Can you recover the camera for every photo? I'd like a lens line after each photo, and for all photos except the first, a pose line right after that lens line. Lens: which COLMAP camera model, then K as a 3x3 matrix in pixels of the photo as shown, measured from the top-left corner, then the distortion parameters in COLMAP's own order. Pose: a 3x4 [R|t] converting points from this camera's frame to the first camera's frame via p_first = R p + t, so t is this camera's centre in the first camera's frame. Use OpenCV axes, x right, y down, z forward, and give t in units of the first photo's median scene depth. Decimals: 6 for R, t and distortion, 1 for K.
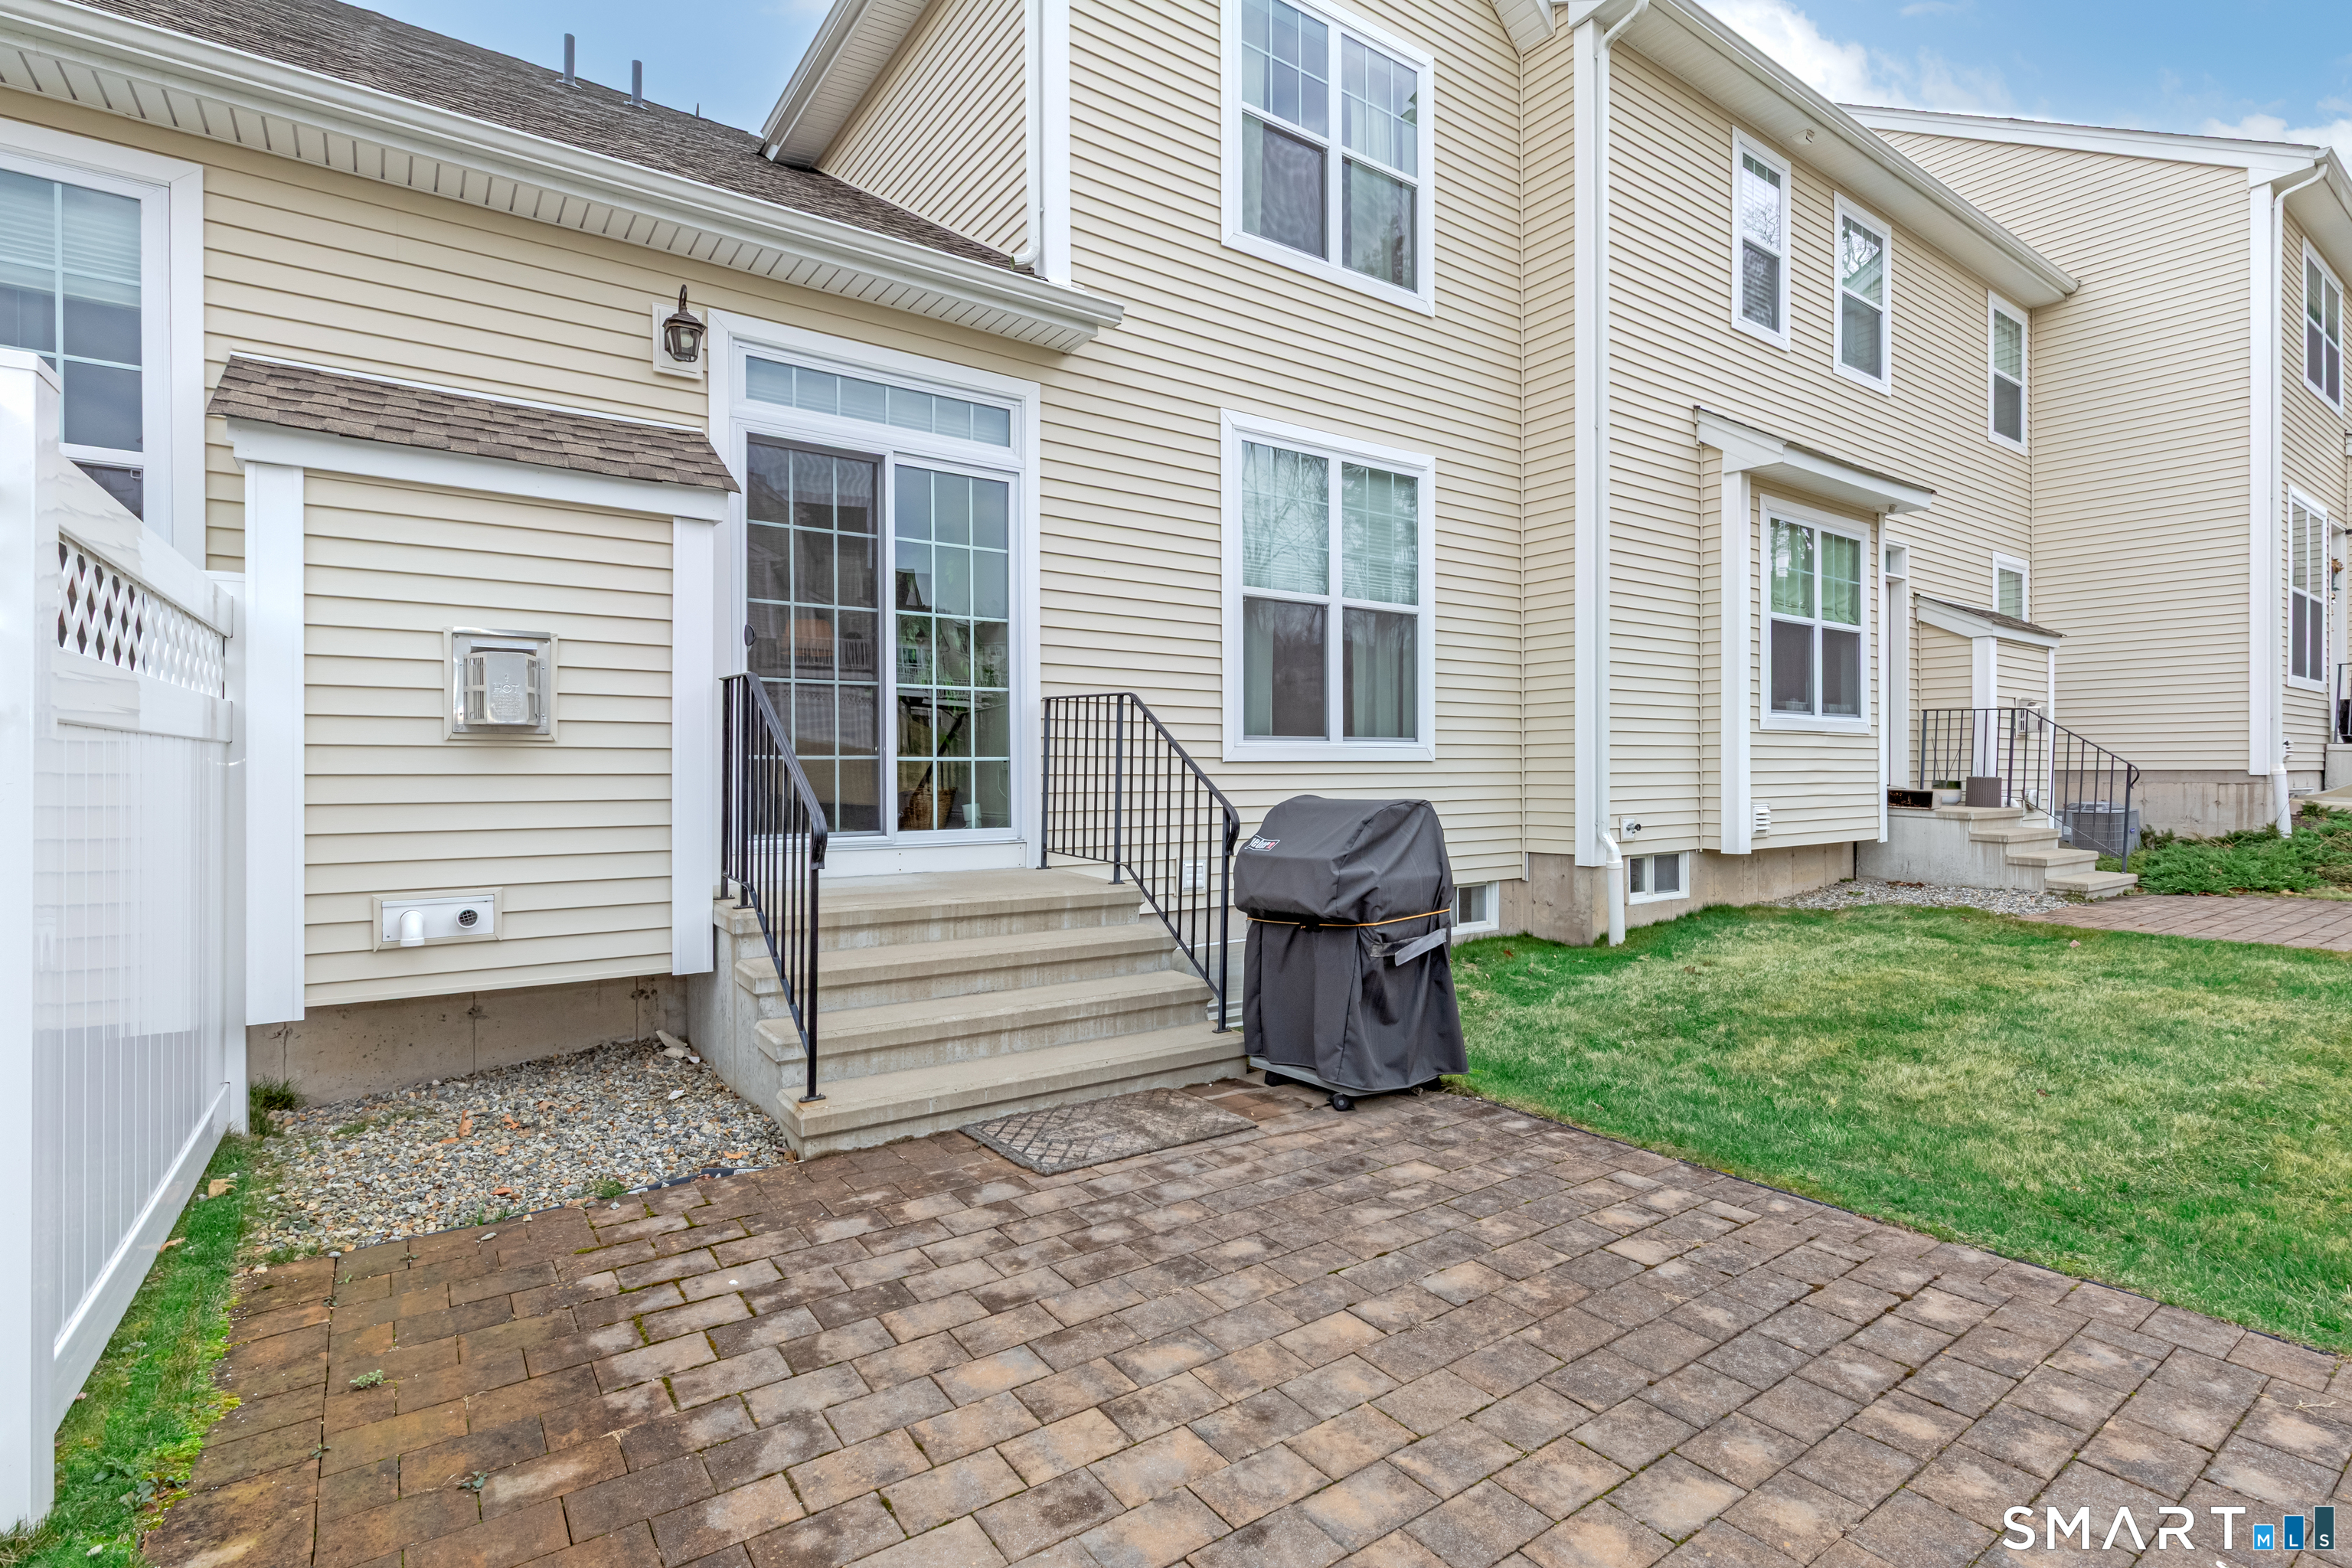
lens RADIAL K [[1147.7, 0, 1180.3], [0, 1147.7, 766.0], [0, 0, 1]] dist [-0.002908, -0.000711]
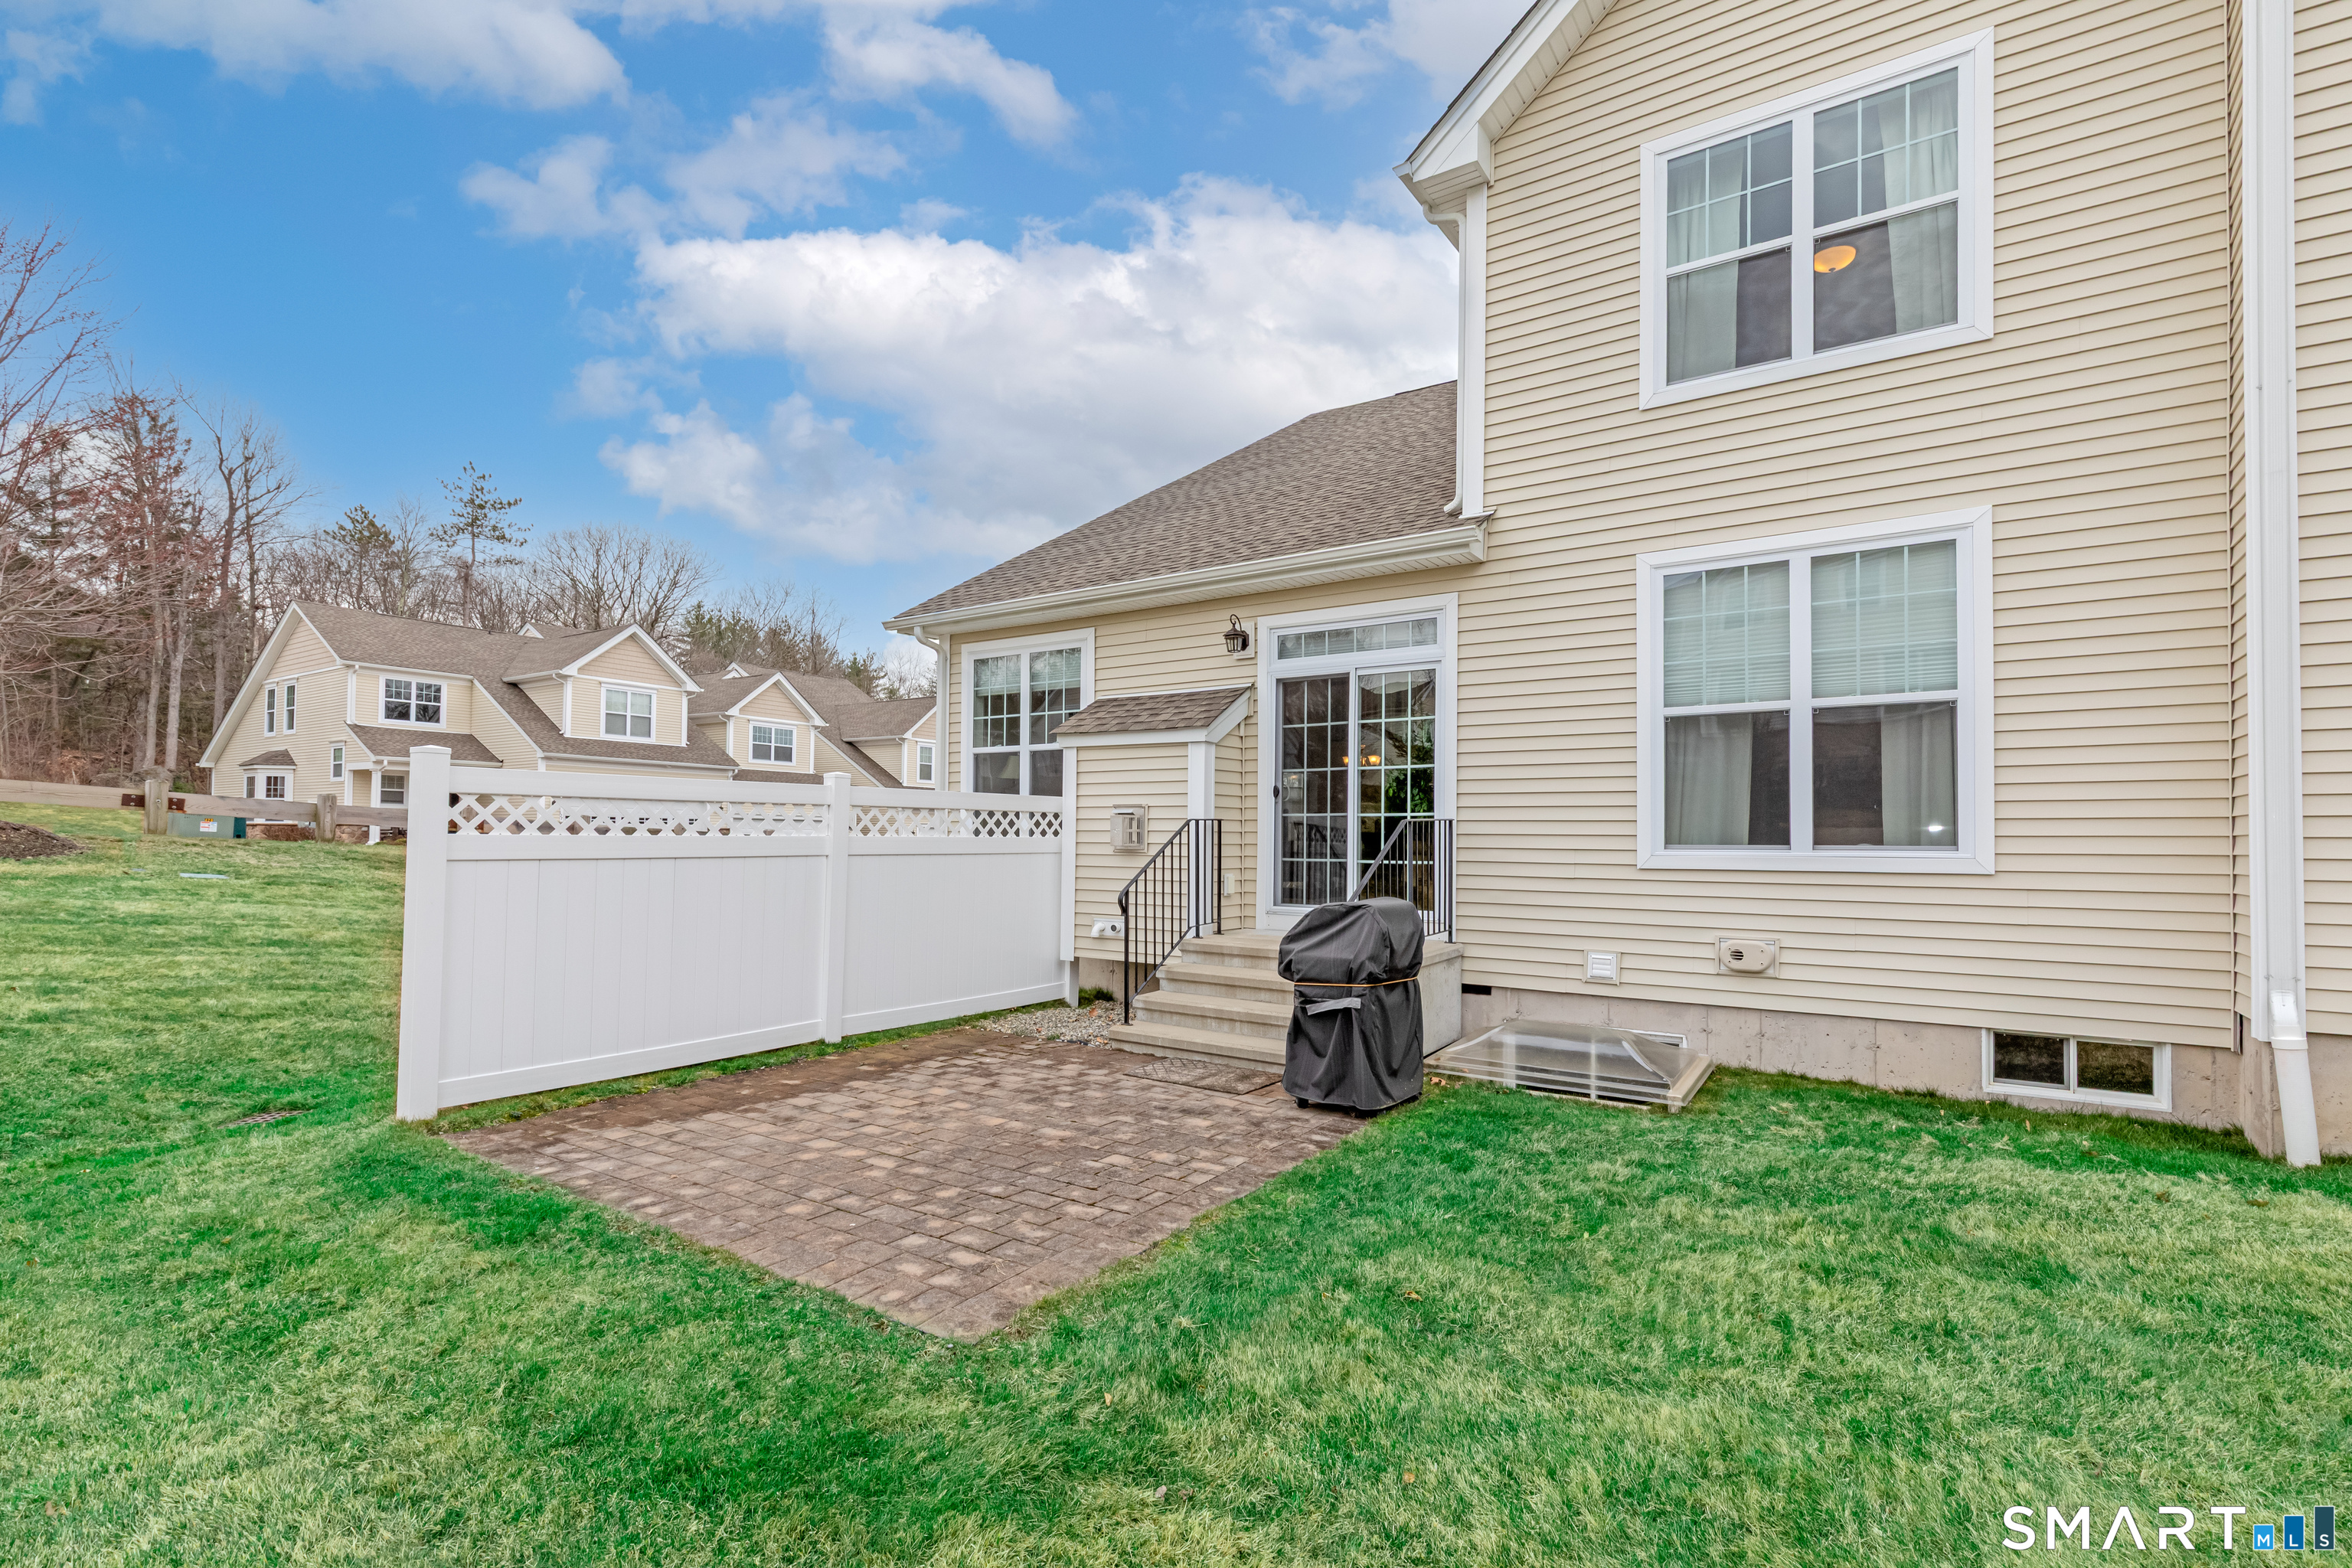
lens RADIAL K [[1052.9, 0, 1176.0], [0, 1052.9, 784.0], [0, 0, 1]] dist [0.017166, -0.012780]
pose [[0.337877, -0.045151, -0.940107, 1.648728], [-0.004187, 0.998767, -0.049473, -0.063019], [0.941181, 0.020652, 0.337272, 0.435585]]
